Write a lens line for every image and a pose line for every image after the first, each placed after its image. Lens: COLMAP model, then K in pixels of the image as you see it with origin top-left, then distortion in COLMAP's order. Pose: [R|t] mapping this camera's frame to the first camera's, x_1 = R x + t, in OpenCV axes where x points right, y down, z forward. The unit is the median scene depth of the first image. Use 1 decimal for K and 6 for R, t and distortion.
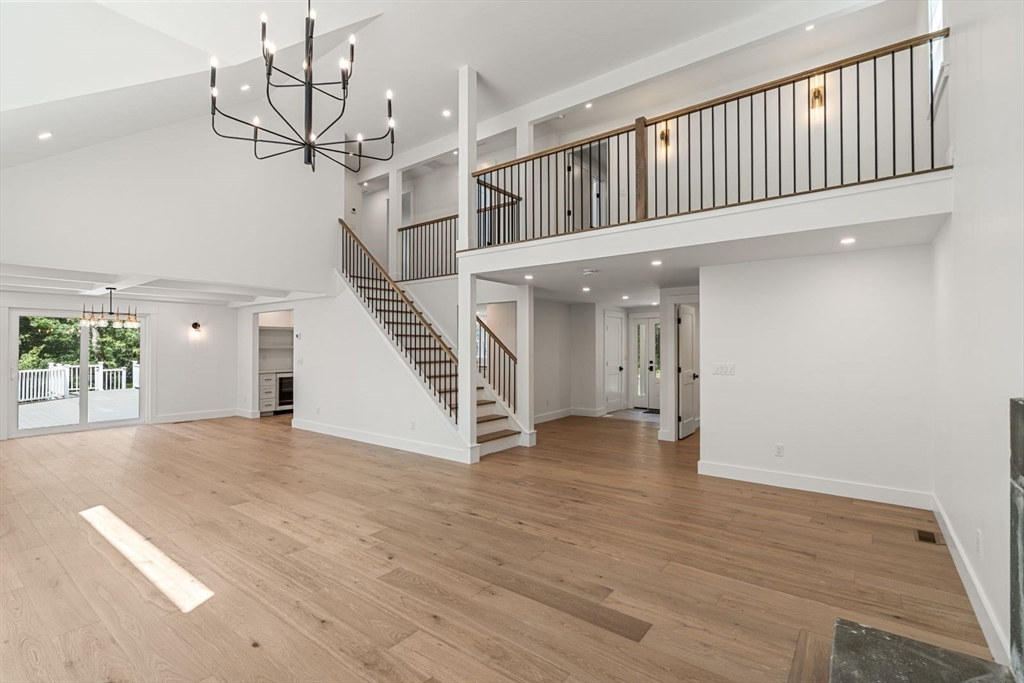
lens RADIAL K [[467.2, 0, 513.4], [0, 467.2, 339.9], [0, 0, 1]] dist [-0.001551, 0.001593]
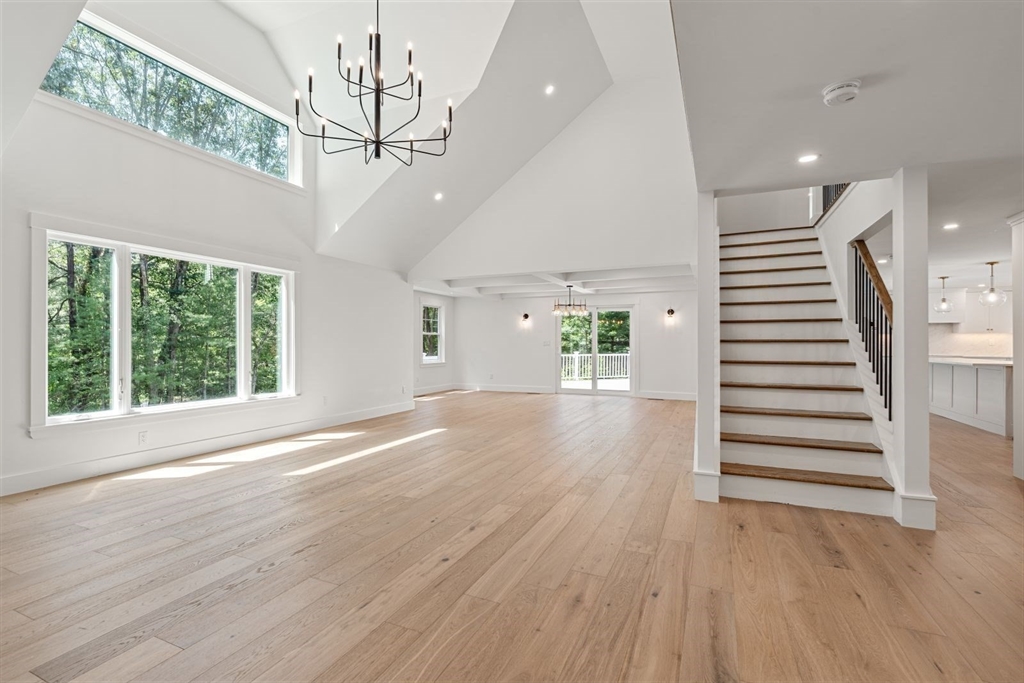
lens RADIAL K [[467.2, 0, 512.5], [0, 467.2, 345.5], [0, 0, 1]] dist [-0.001551, 0.001593]
pose [[0.224914, 0.005648, -0.974362, 0.528557], [0.014068, 0.999860, 0.009043, 0.057758], [0.974277, -0.015742, 0.224803, 0.719632]]
